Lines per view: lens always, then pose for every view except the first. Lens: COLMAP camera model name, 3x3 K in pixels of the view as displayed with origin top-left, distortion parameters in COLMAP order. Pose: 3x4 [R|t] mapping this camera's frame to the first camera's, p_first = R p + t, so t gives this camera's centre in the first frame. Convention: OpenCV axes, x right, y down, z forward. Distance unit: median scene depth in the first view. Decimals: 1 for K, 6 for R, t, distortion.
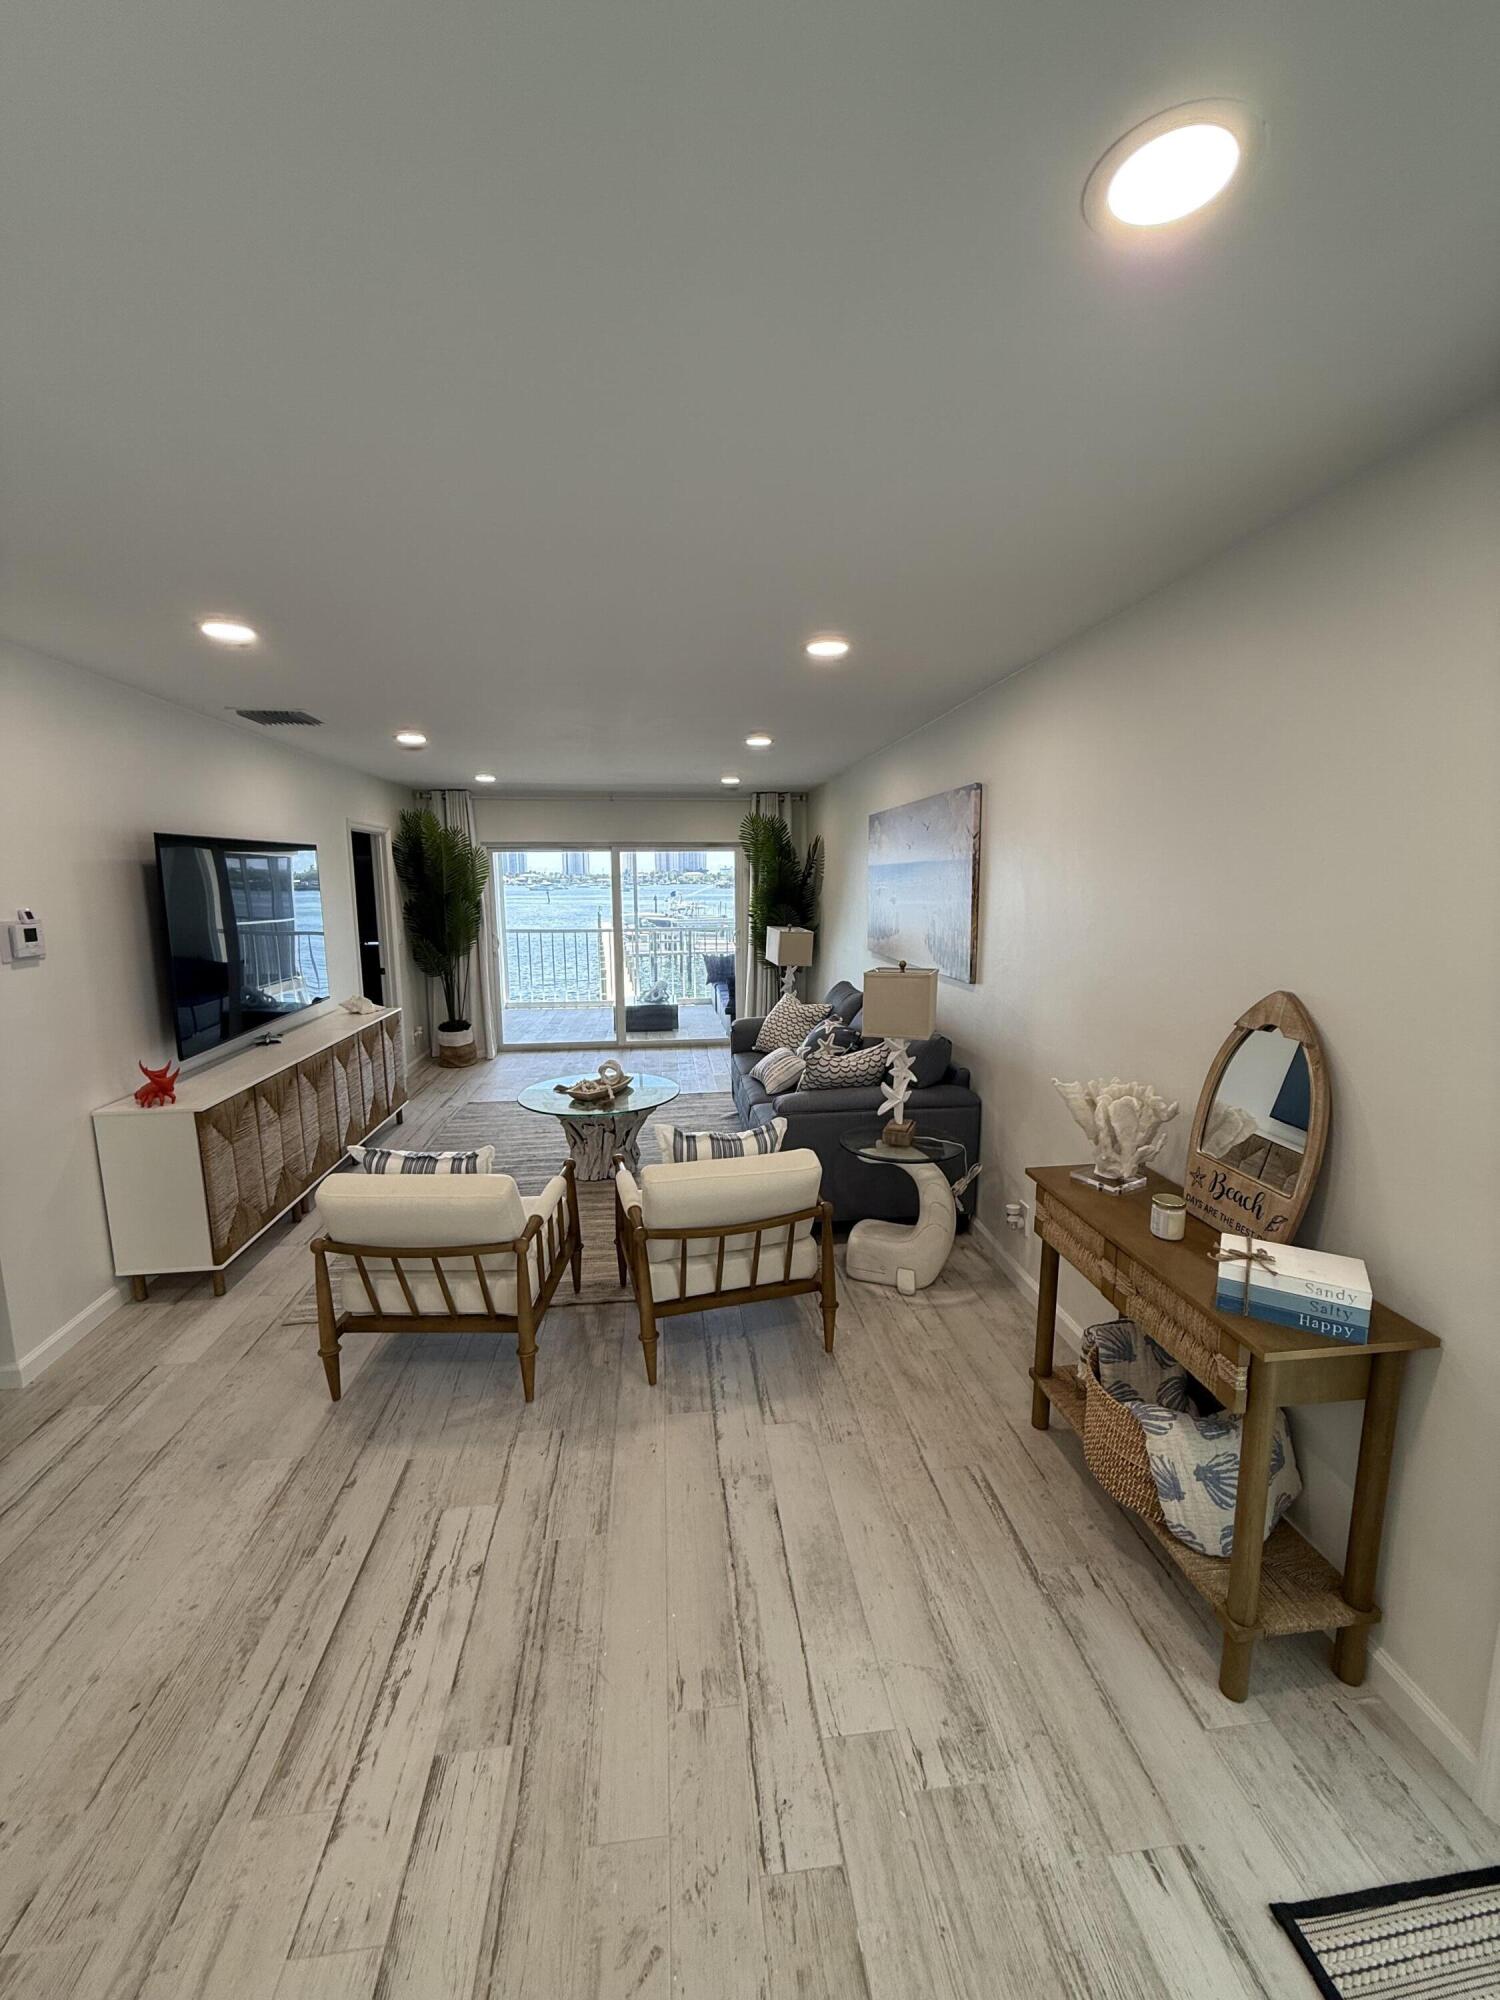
lens RADIAL K [[795.5, 0, 749.8], [0, 795.5, 996.6], [0, 0, 1]] dist [-0.000159, 0.000162]
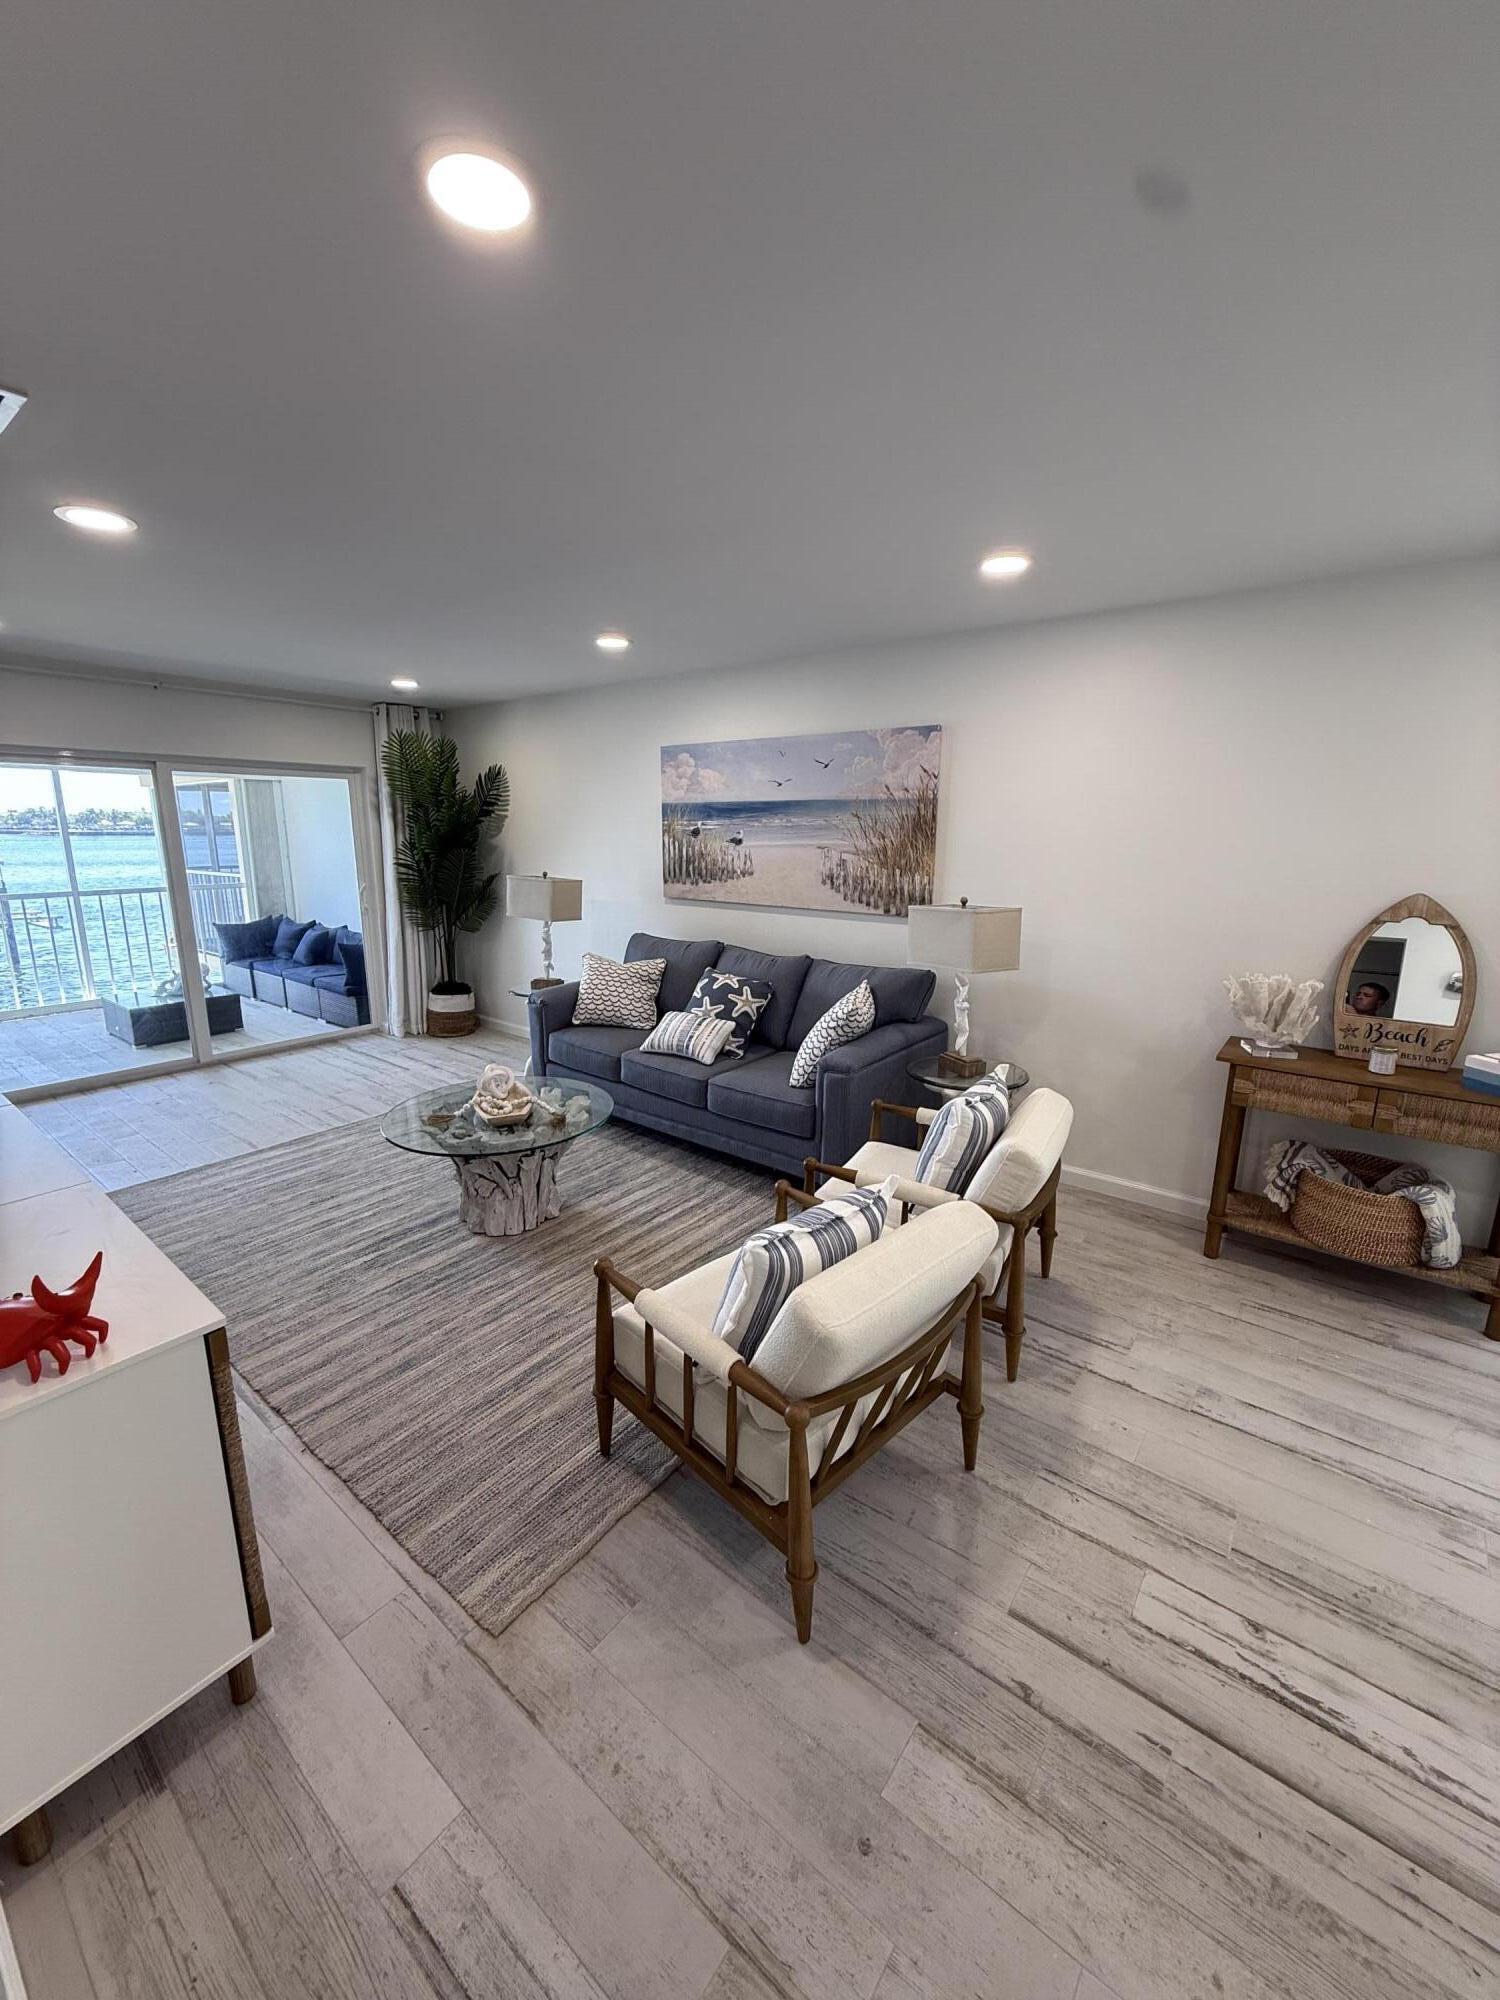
lens RADIAL K [[795.5, 0, 749.8], [0, 795.5, 996.6], [0, 0, 1]] dist [-0.000159, 0.000162]
pose [[0.700477, -0.136134, 0.700571, -1.222201], [0.092090, 0.990673, 0.100429, -0.077660], [-0.707708, -0.005833, 0.706481, 0.789447]]
